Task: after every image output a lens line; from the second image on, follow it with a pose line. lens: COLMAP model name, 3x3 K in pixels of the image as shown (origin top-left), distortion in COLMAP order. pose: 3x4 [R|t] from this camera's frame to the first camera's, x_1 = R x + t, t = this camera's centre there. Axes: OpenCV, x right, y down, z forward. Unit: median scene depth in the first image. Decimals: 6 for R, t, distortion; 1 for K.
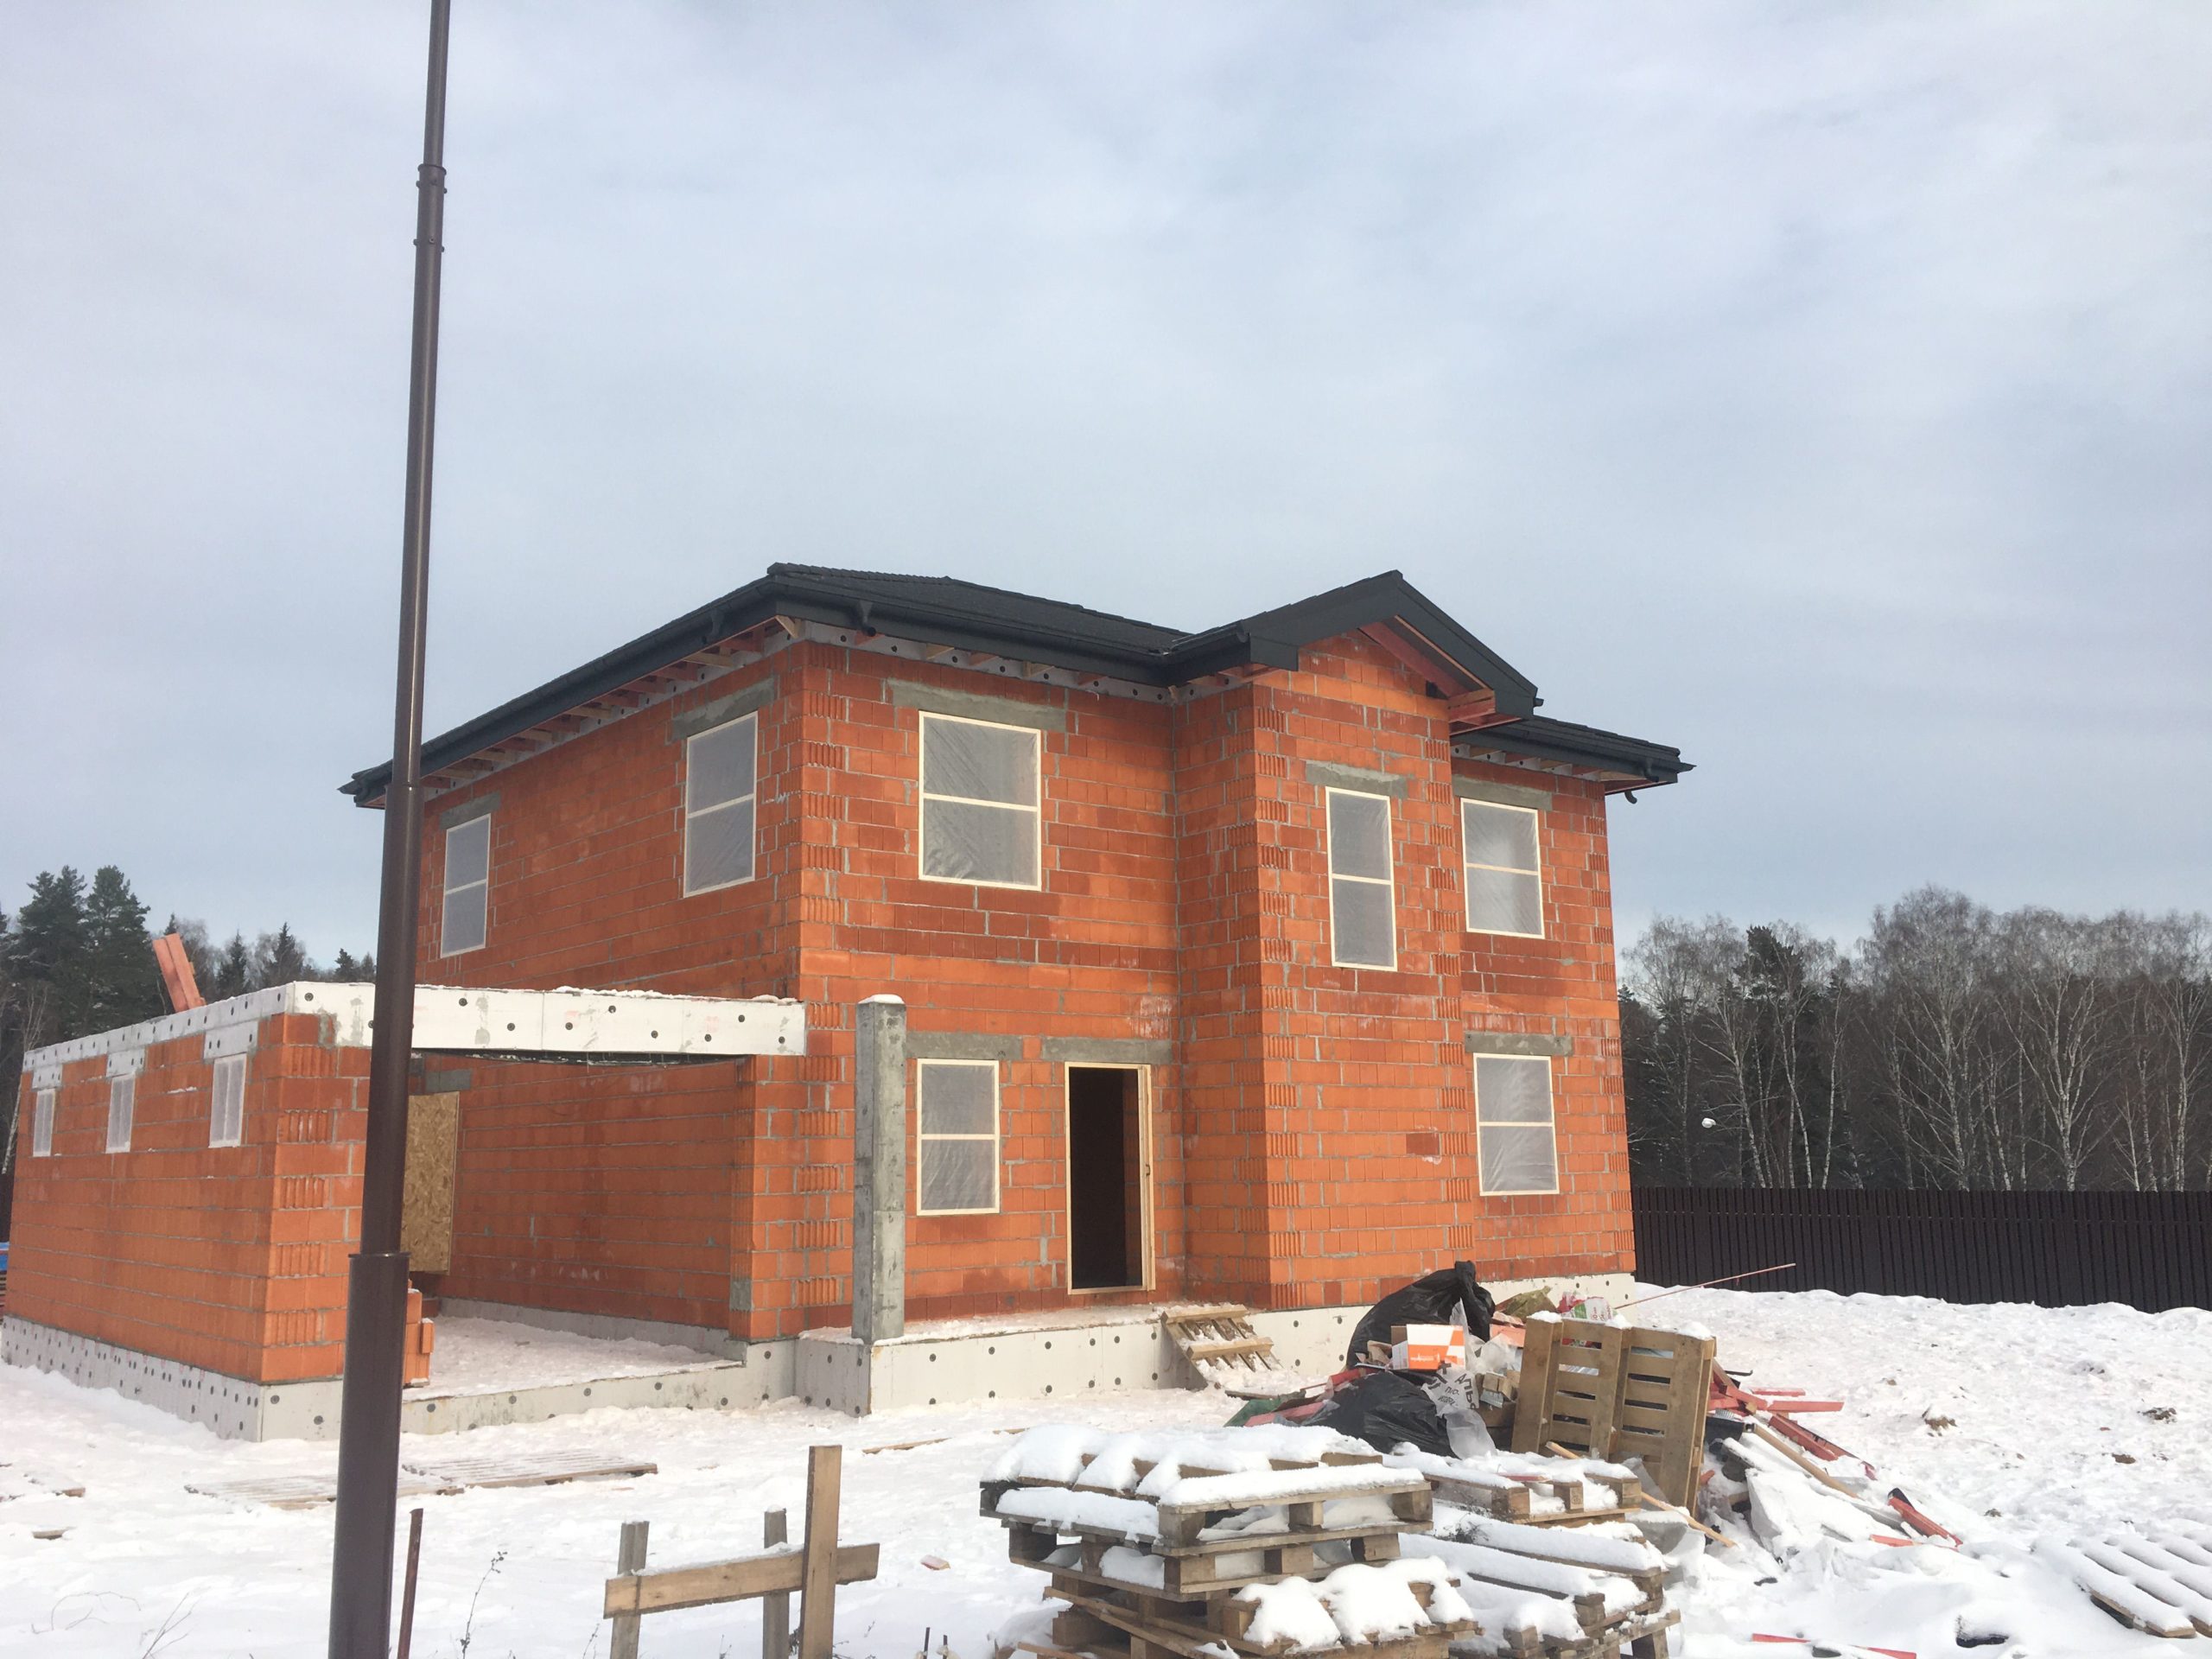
lens RADIAL K [[1866.4, 0, 1106.0], [0, 1866.4, 829.5], [0, 0, 1]] dist [0.057778, -0.000716]
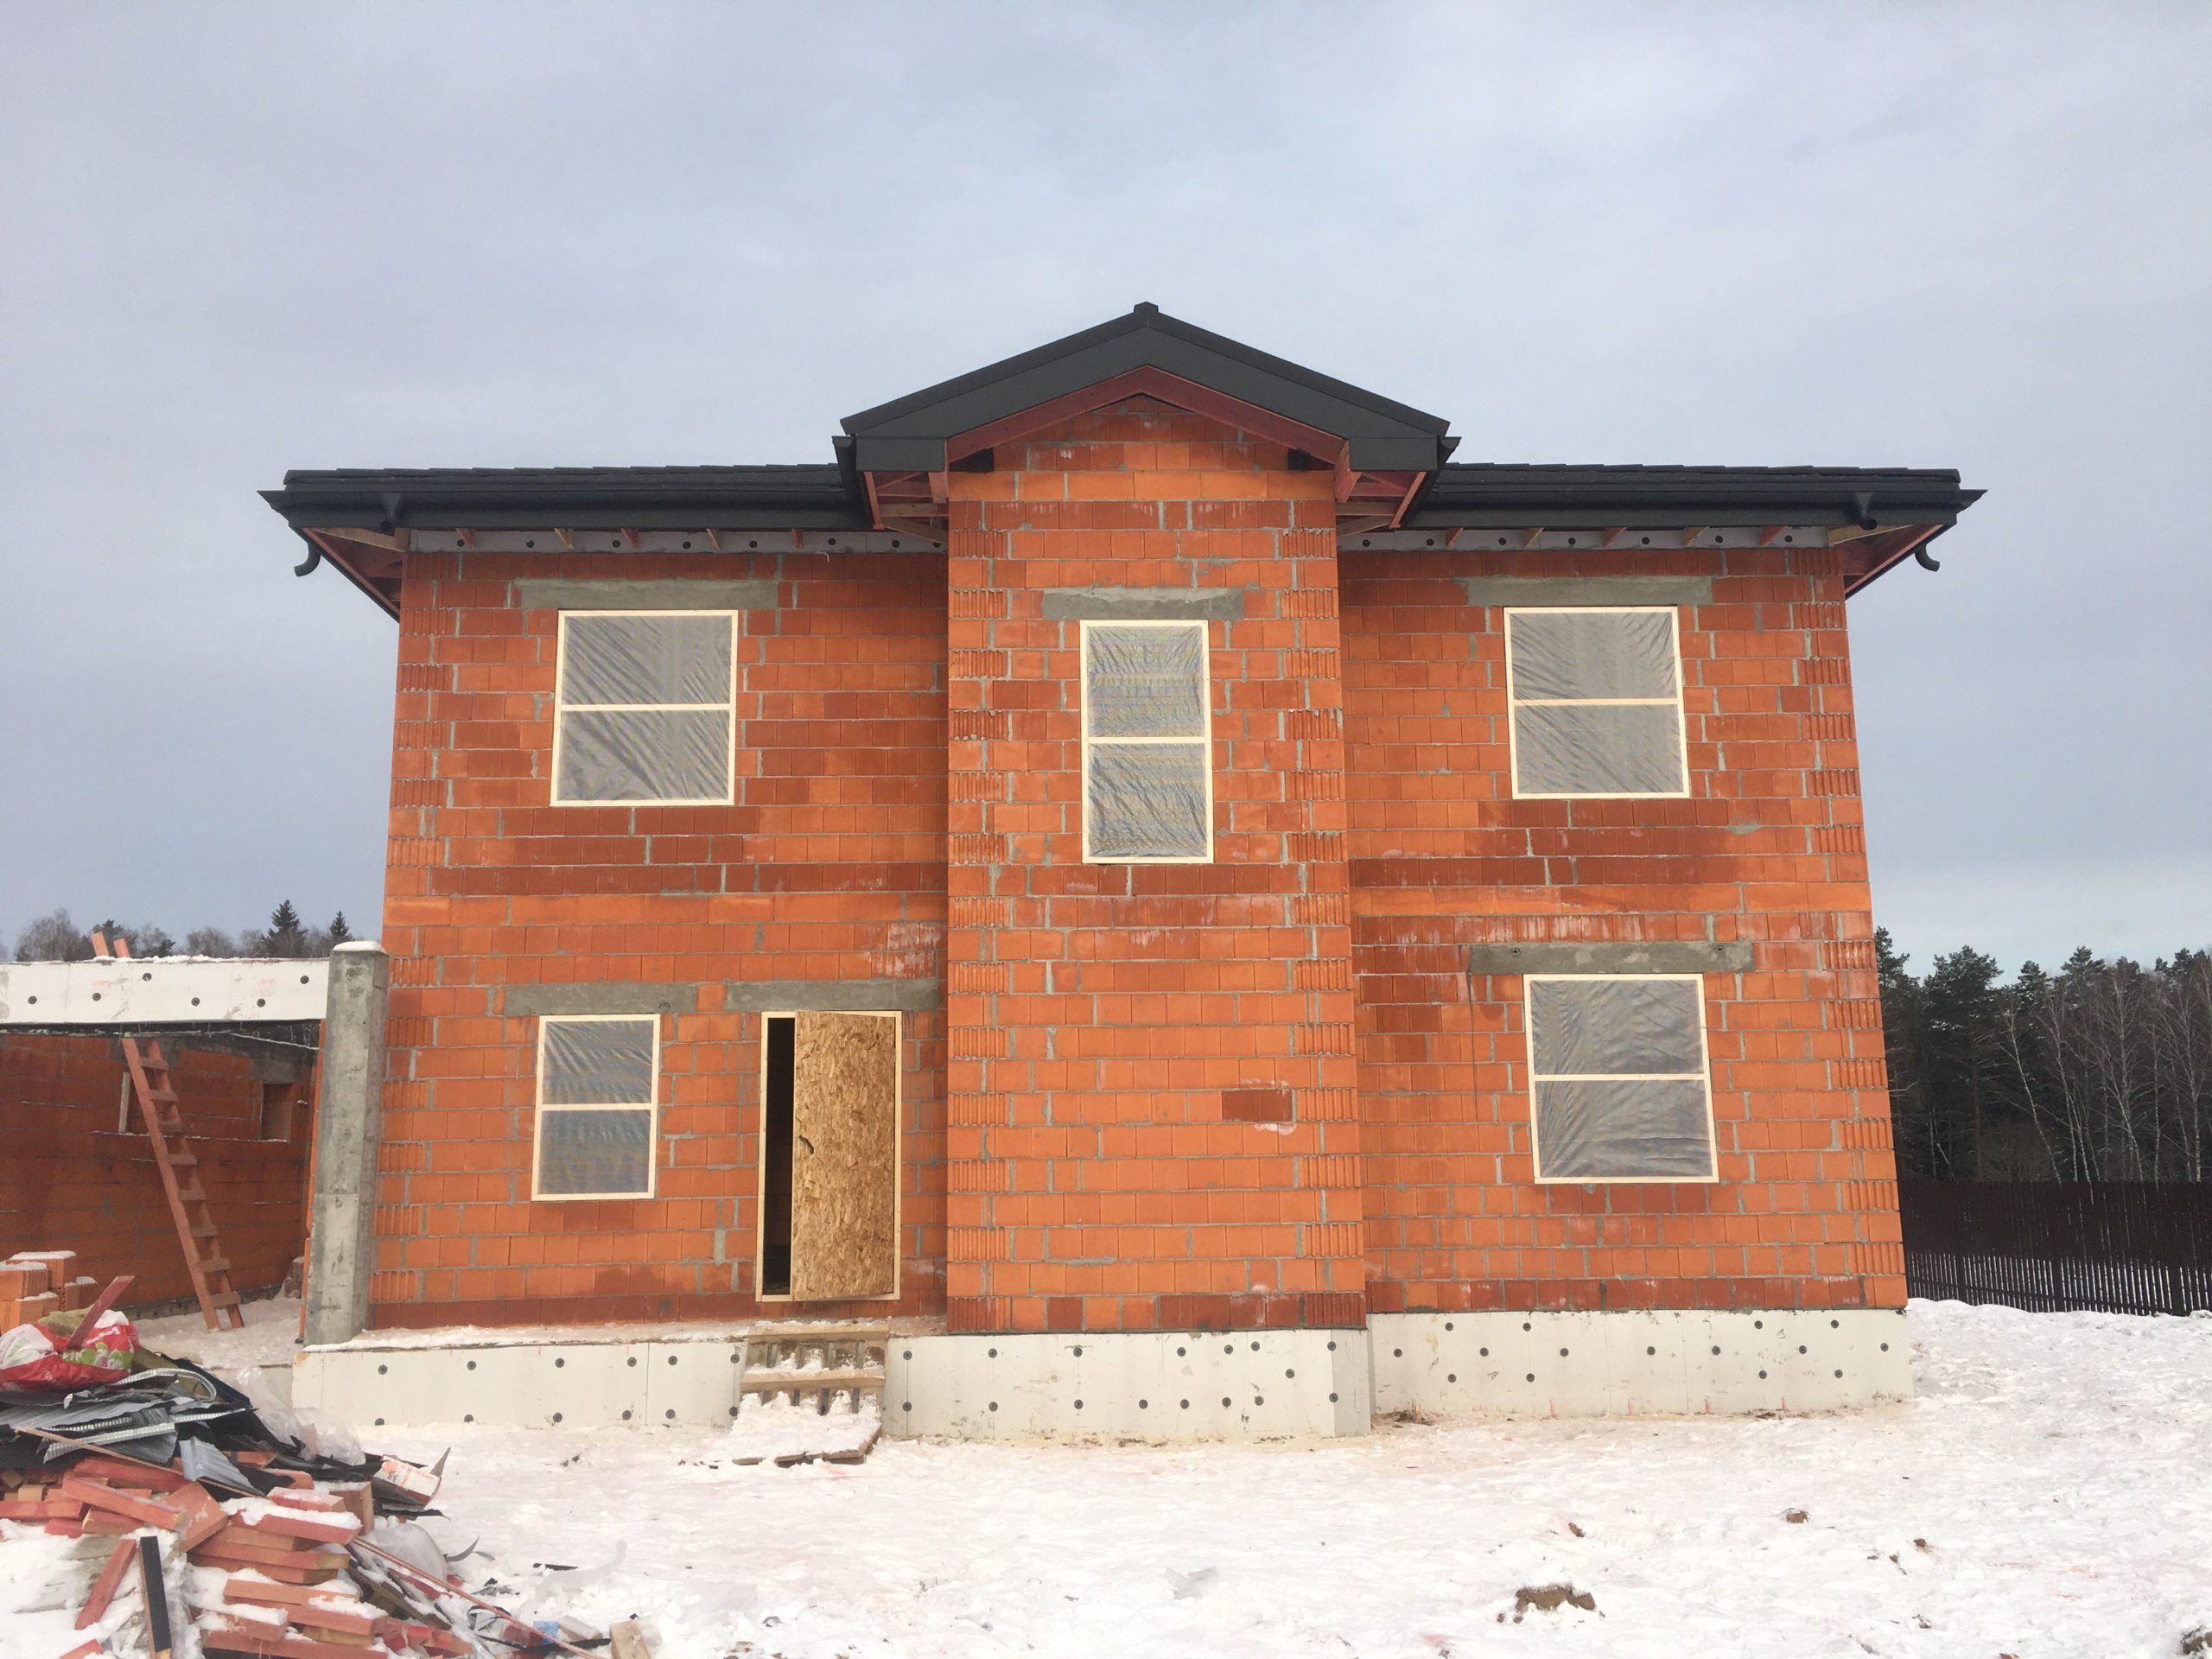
lens RADIAL K [[1866.4, 0, 1106.0], [0, 1866.4, 829.5], [0, 0, 1]] dist [0.057778, -0.000716]
pose [[0.805394, -0.105791, -0.583223, 0.561164], [0.106086, 0.993784, -0.033765, 0.086779], [0.583169, -0.034678, 0.811610, 0.422830]]
